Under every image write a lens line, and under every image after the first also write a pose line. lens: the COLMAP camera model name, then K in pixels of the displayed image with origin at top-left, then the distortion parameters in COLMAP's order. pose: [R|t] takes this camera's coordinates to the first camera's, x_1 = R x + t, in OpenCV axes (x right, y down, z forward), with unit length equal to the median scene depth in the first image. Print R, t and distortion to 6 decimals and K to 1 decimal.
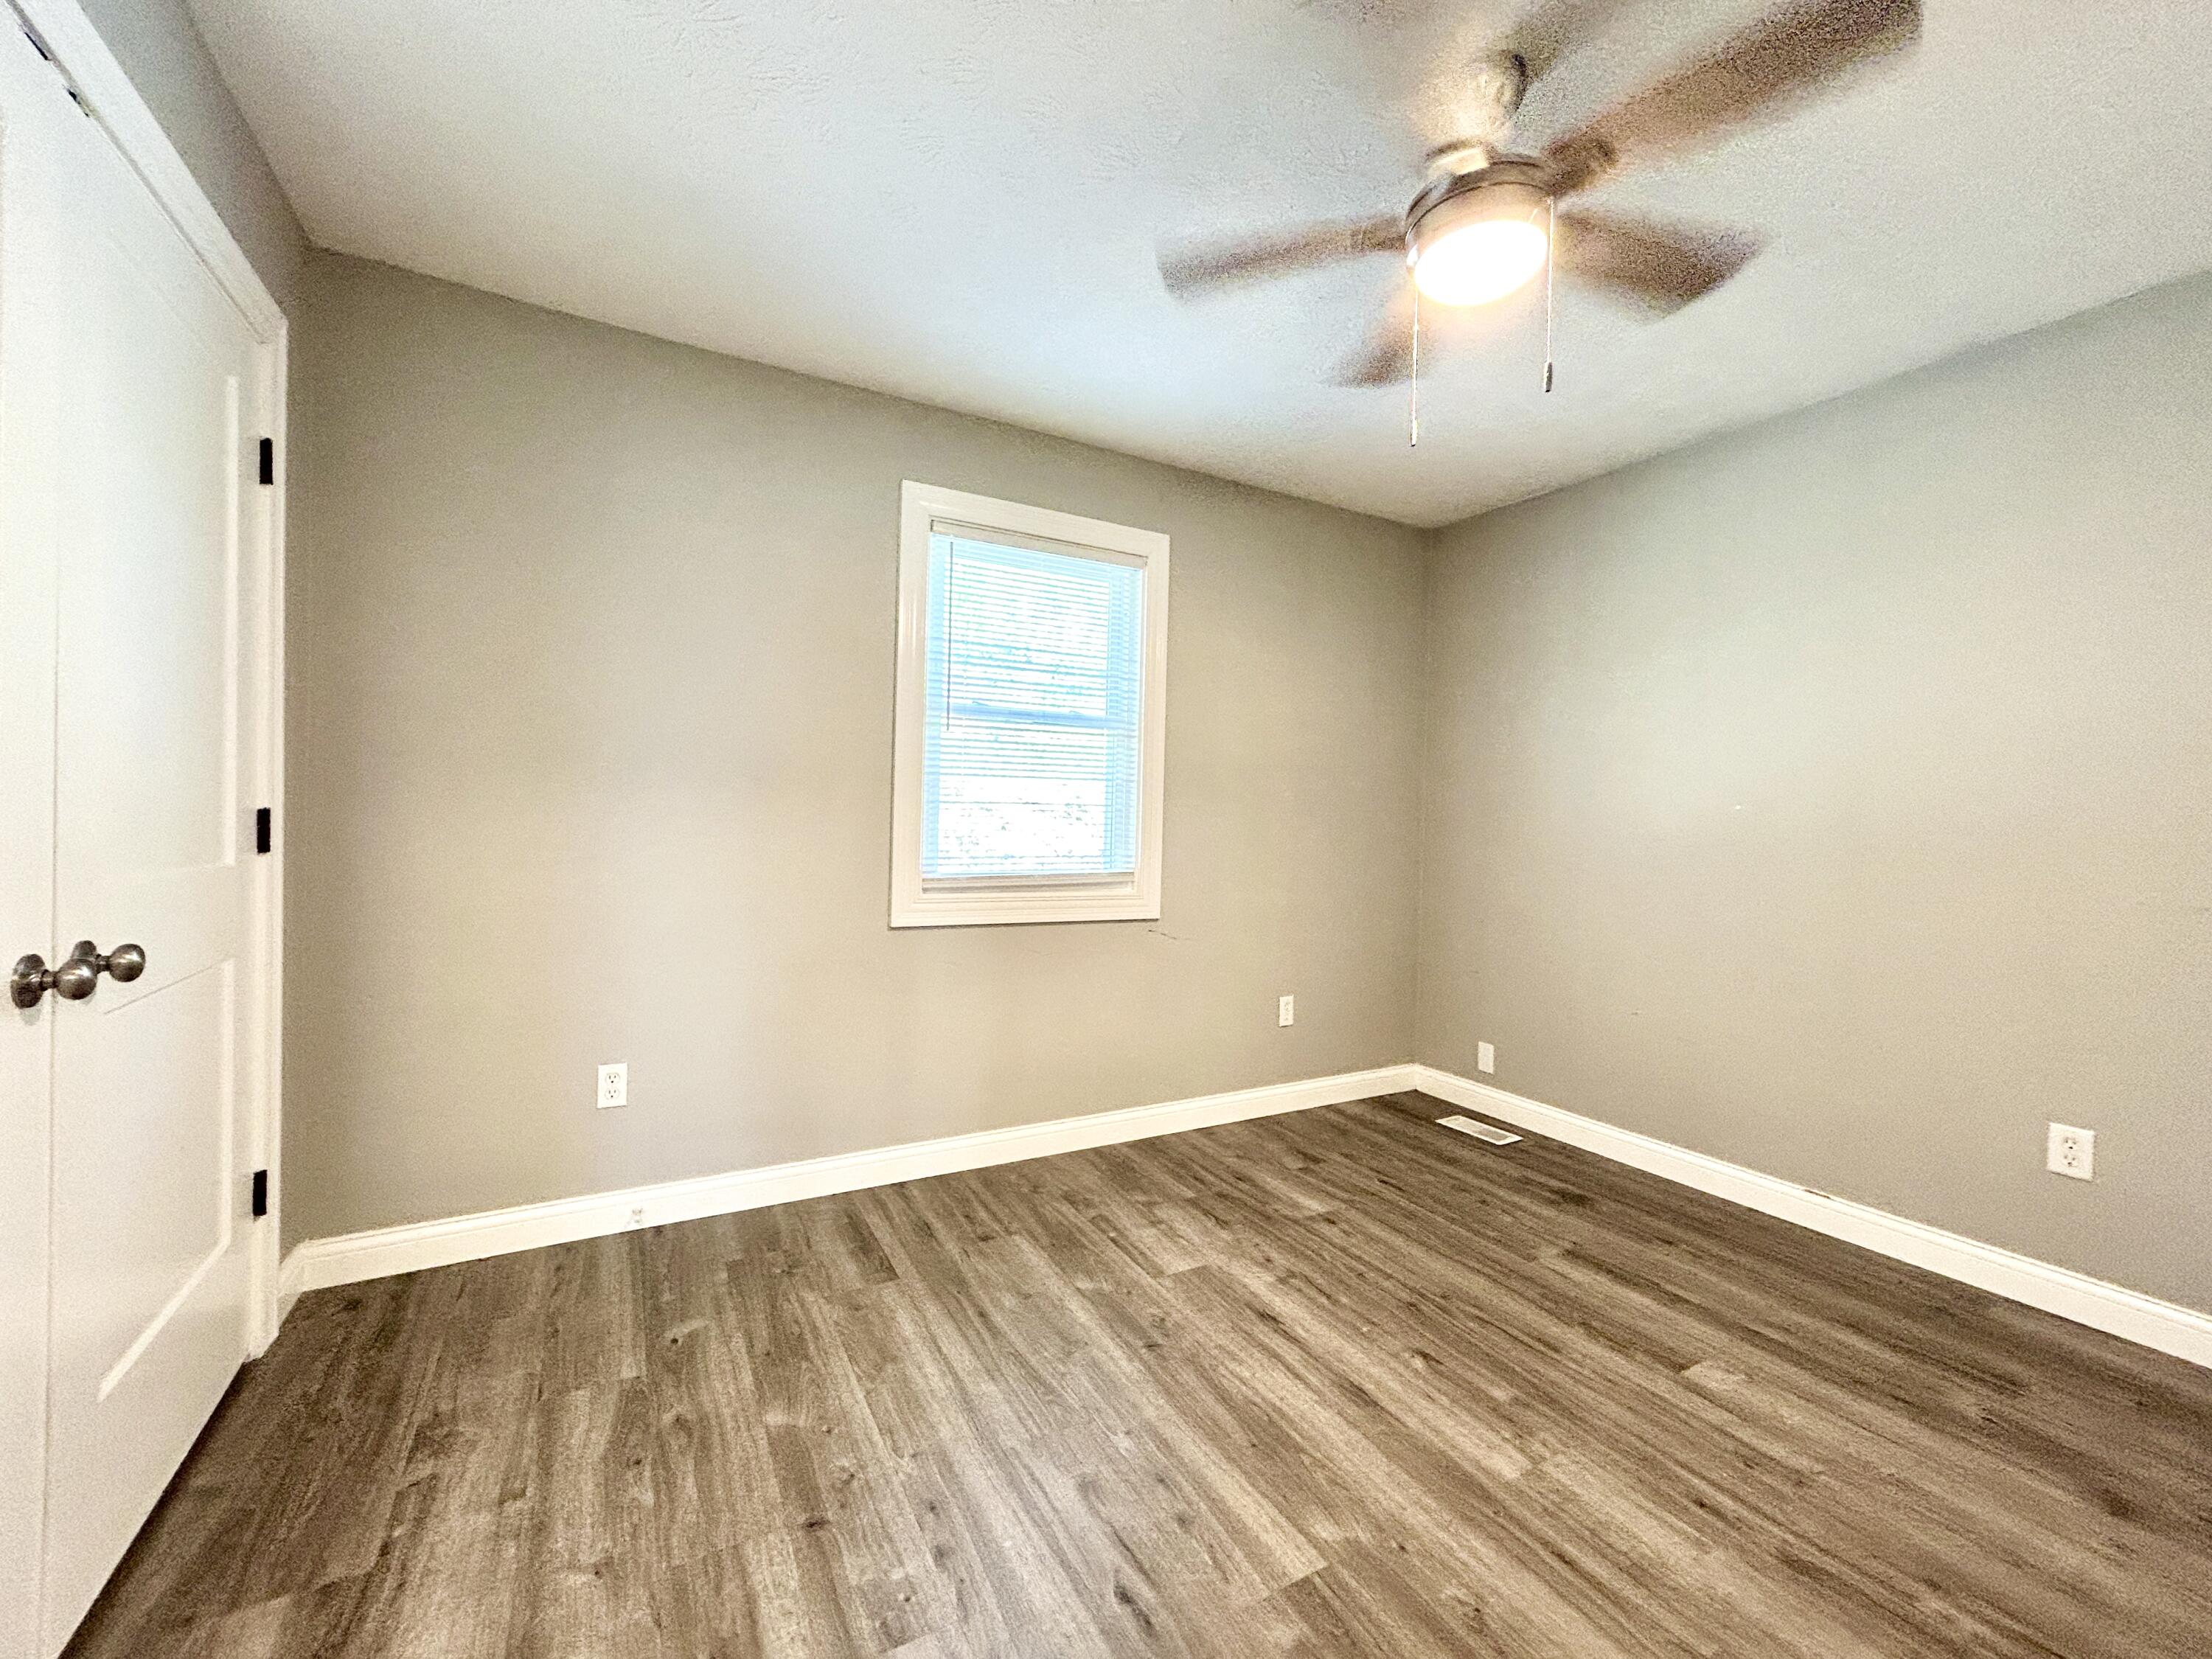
lens RADIAL K [[888.7, 0, 1096.2], [0, 888.7, 828.8], [0, 0, 1]] dist [-0.001083, 0.000049]
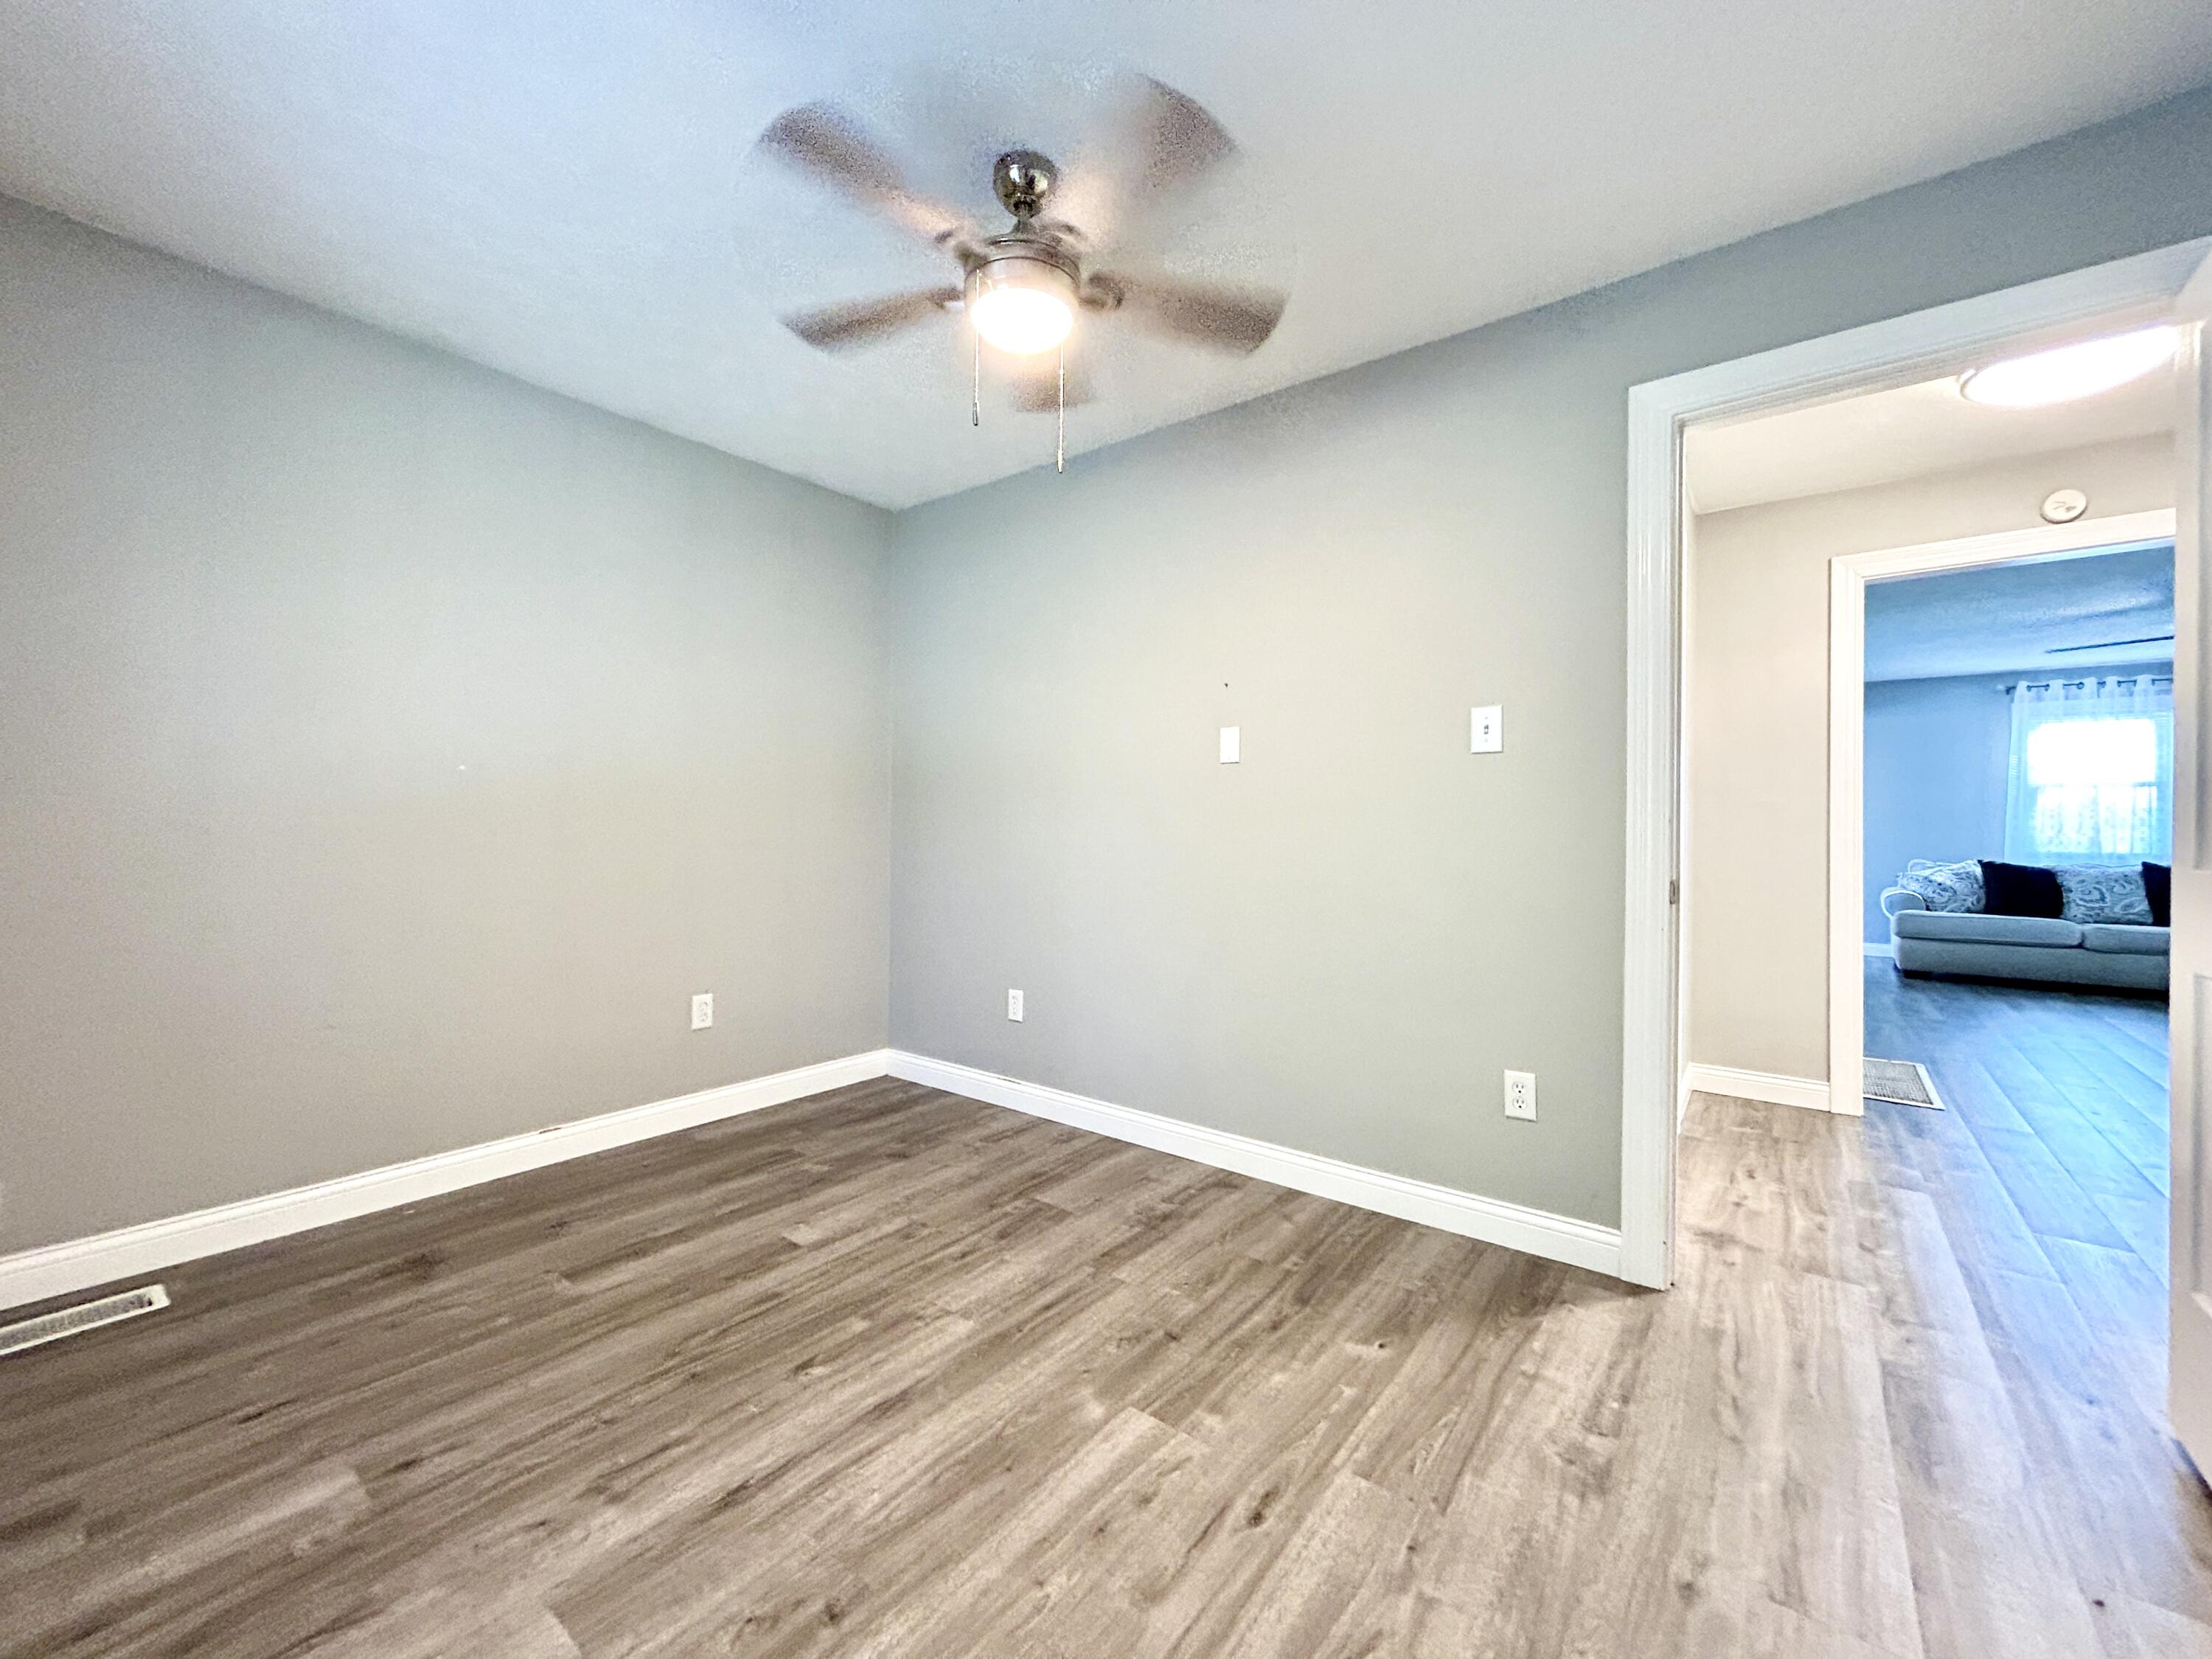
lens RADIAL K [[888.7, 0, 1096.2], [0, 888.7, 828.8], [0, 0, 1]] dist [-0.001083, 0.000049]
pose [[-0.398560, -0.026888, 0.916748, -0.570916], [-0.008095, 0.999634, 0.025799, 0.015950], [-0.917106, 0.002861, -0.398632, 1.088550]]
